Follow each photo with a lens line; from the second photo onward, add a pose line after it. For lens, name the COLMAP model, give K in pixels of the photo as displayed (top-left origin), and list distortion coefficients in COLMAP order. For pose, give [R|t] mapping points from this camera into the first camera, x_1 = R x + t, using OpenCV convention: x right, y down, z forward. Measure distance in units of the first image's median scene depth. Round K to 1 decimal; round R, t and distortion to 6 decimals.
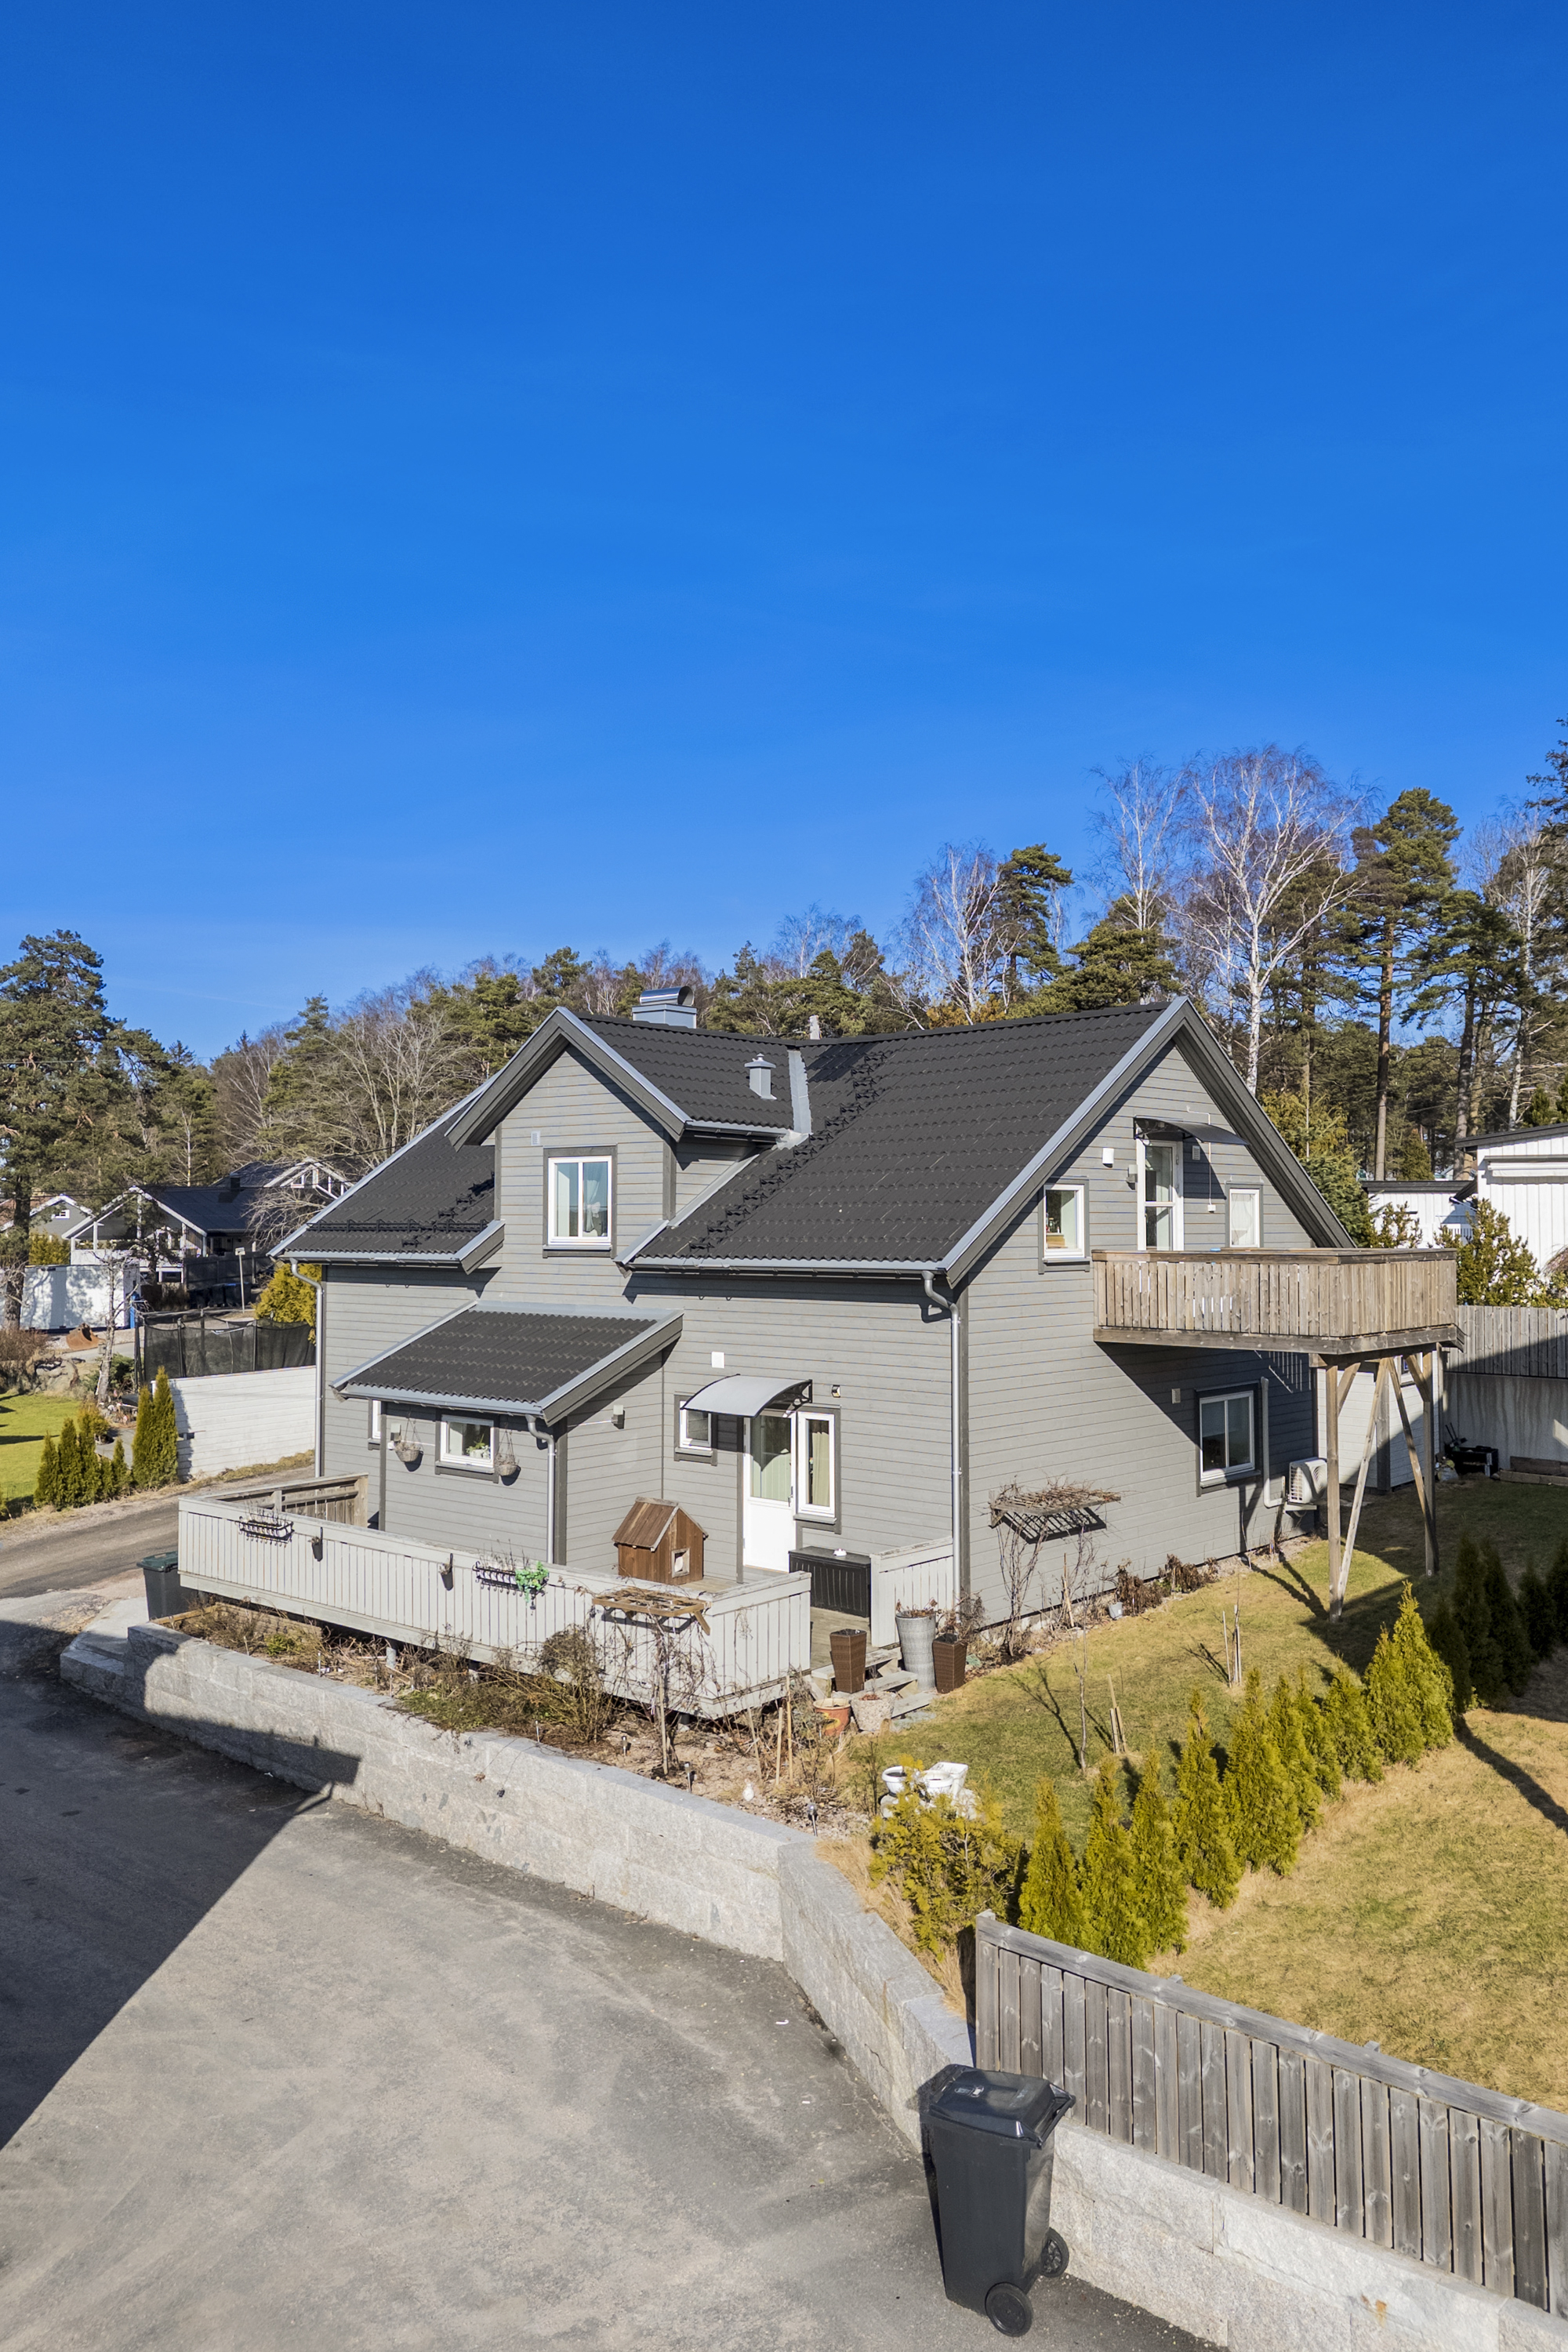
lens RADIAL K [[1775.0, 0, 824.3], [0, 1775.0, 1150.5], [0, 0, 1]] dist [0.081577, -0.069767]
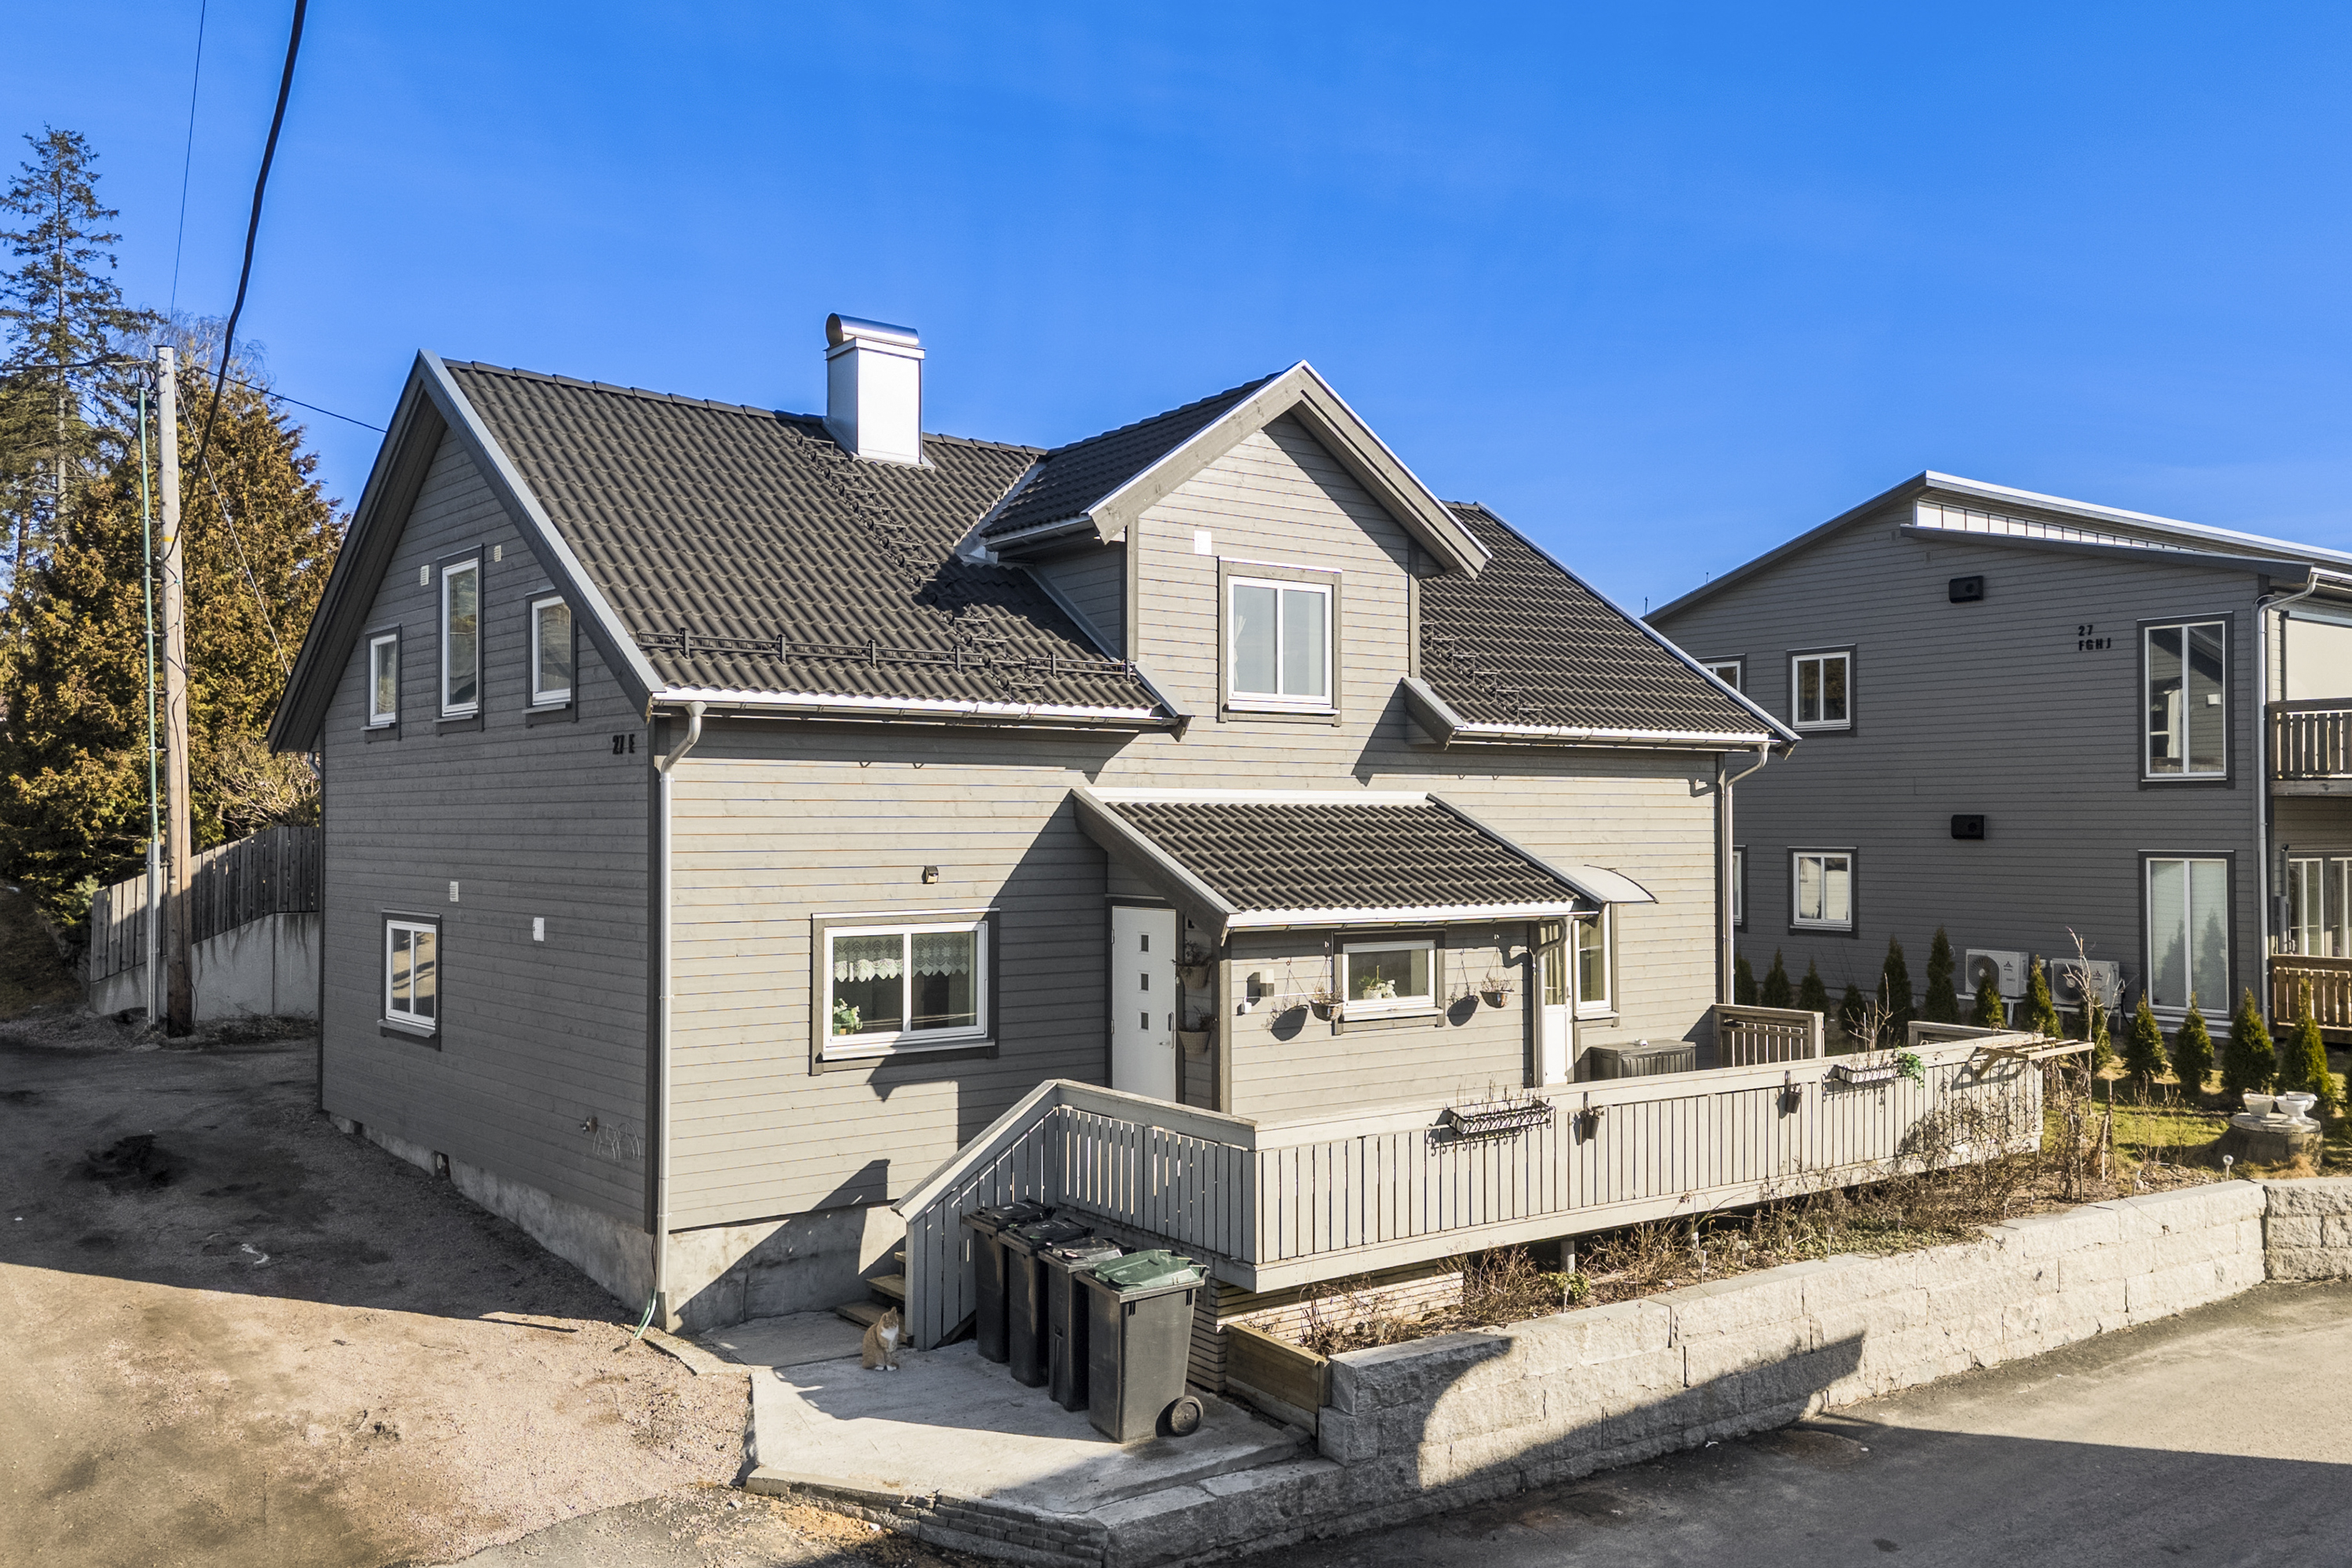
lens RADIAL K [[1943.0, 0, 1248.2], [0, 1943.0, 772.1], [0, 0, 1]] dist [0.092545, -0.097031]
pose [[0.192545, 0.027802, 0.980894, -0.973054], [-0.036016, 0.999125, -0.021250, 0.104673], [-0.980627, -0.031236, 0.193378, 0.935676]]
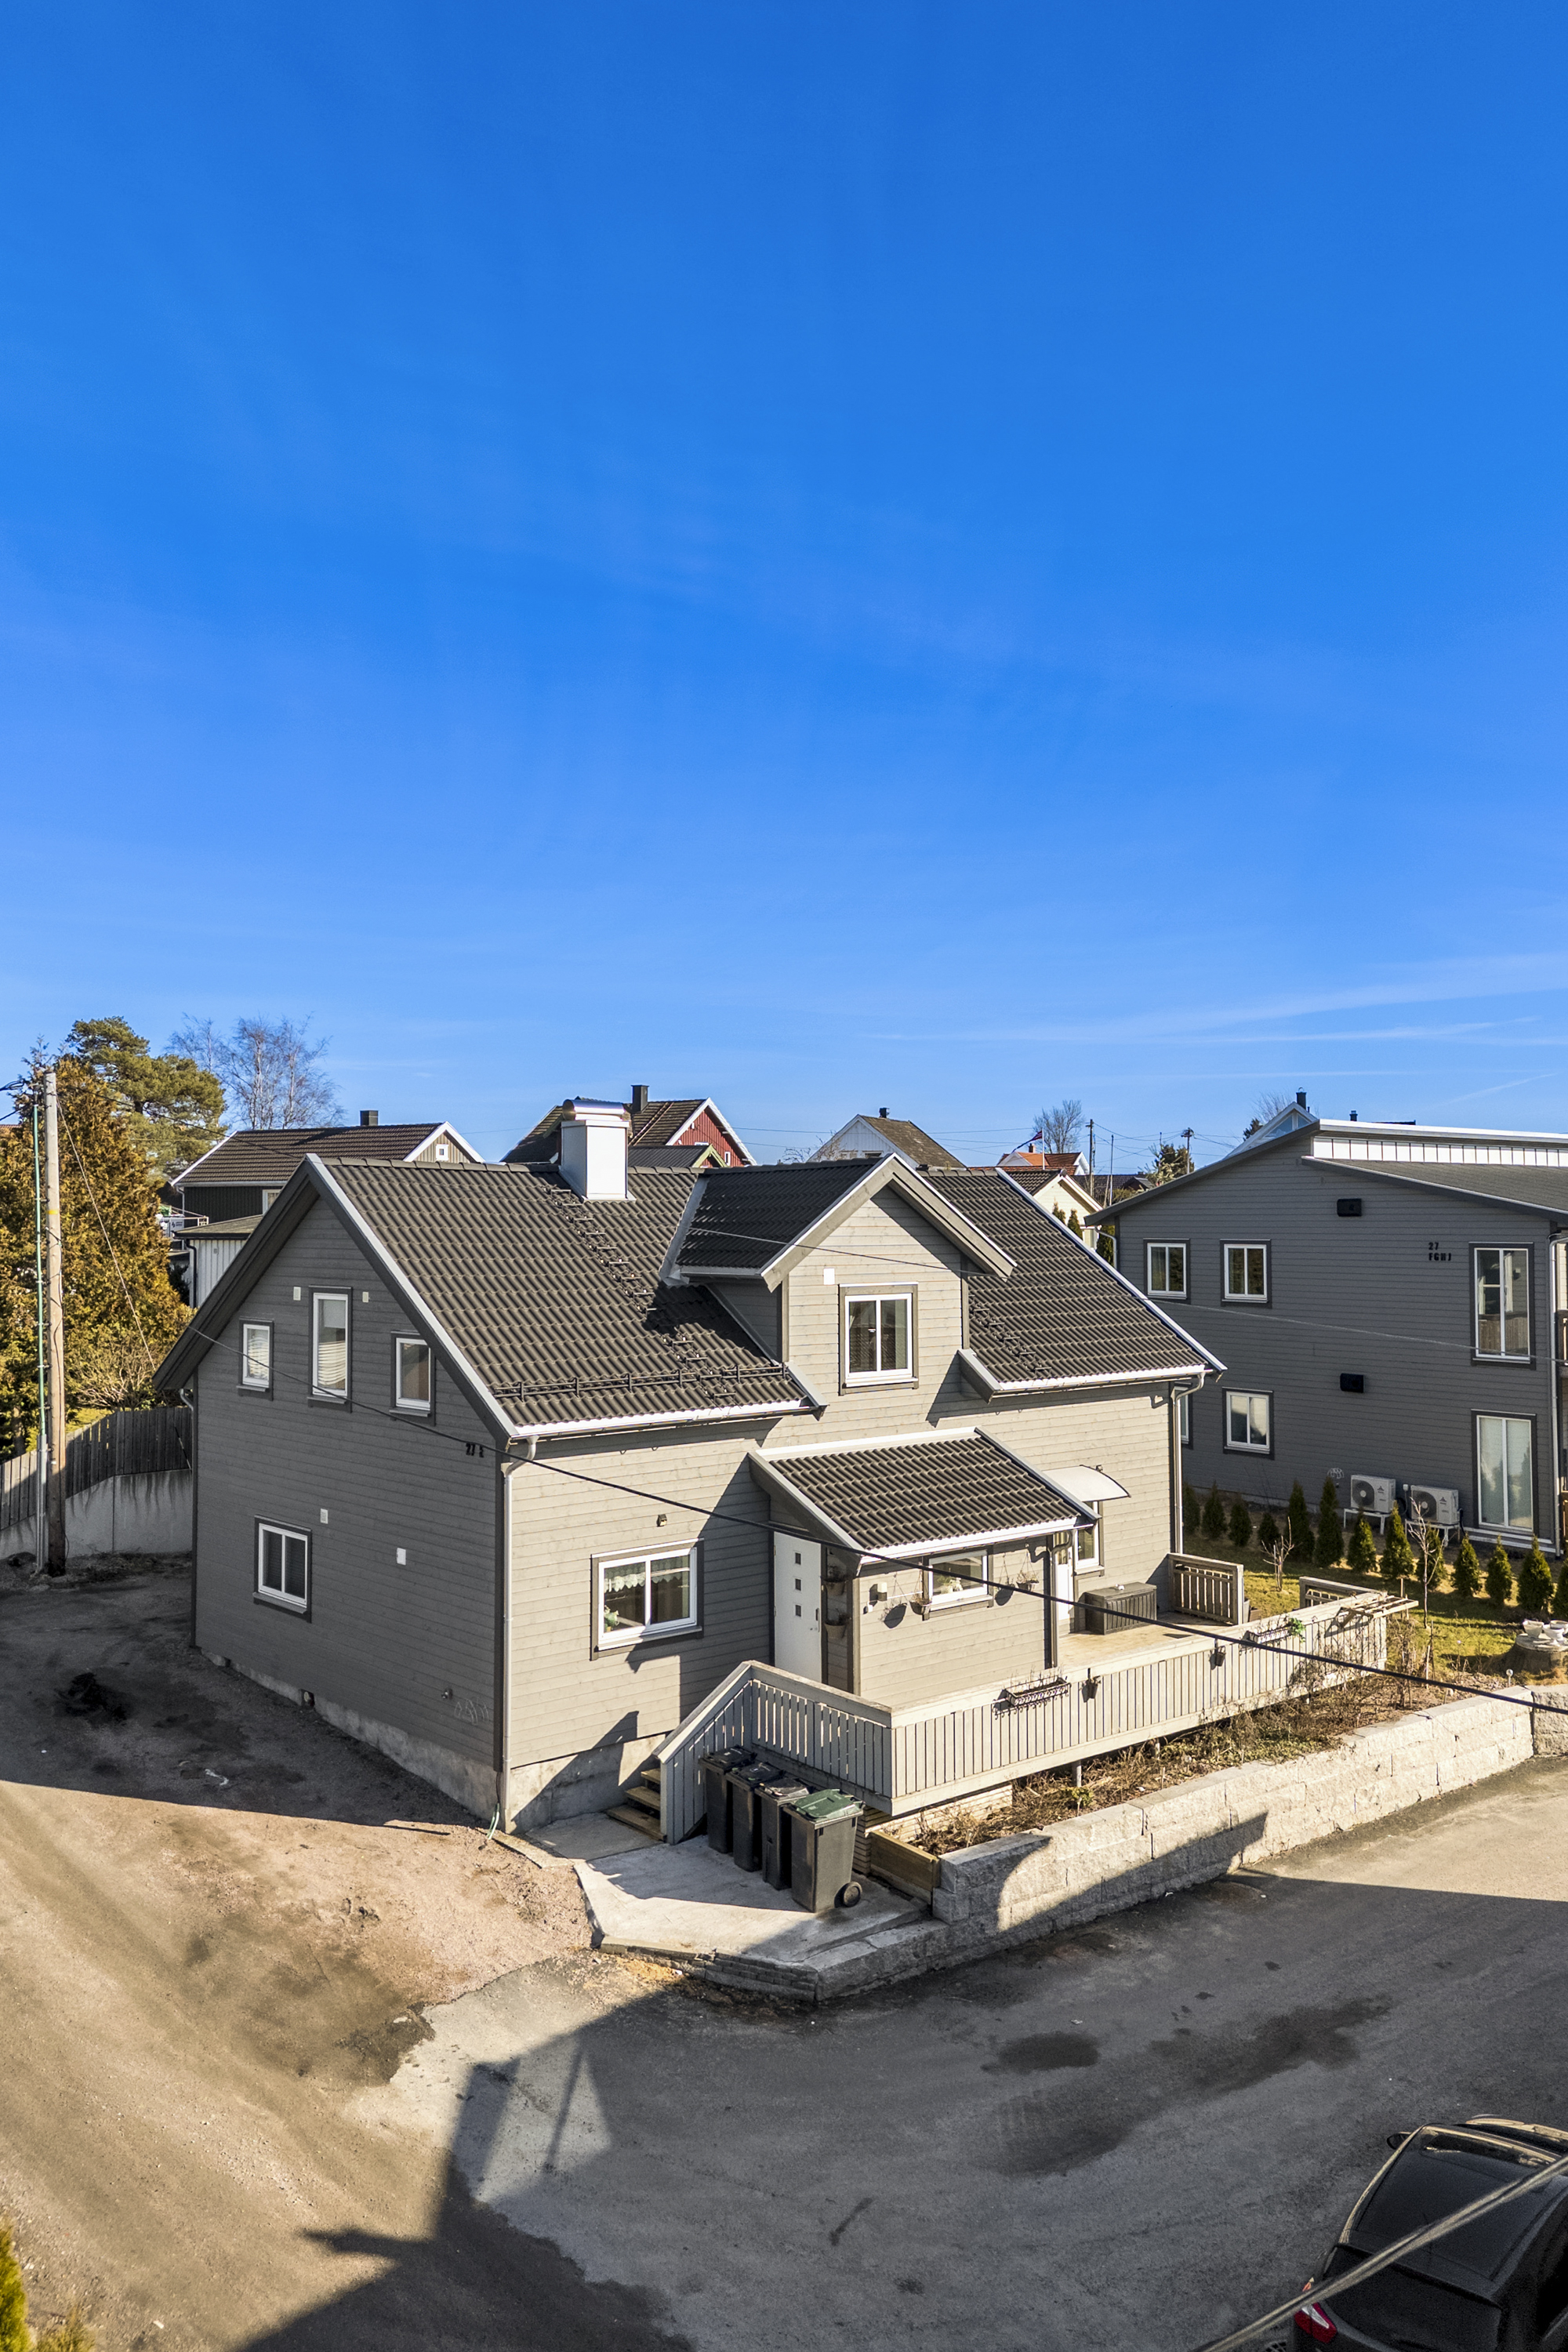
lens RADIAL K [[1775.0, 0, 824.3], [0, 1775.0, 1150.5], [0, 0, 1]] dist [0.081577, -0.069767]
pose [[0.147887, 0.034636, 0.988398, -1.283483], [-0.035115, 0.998940, -0.029751, -0.053587], [-0.988381, -0.030308, 0.148947, 0.954702]]
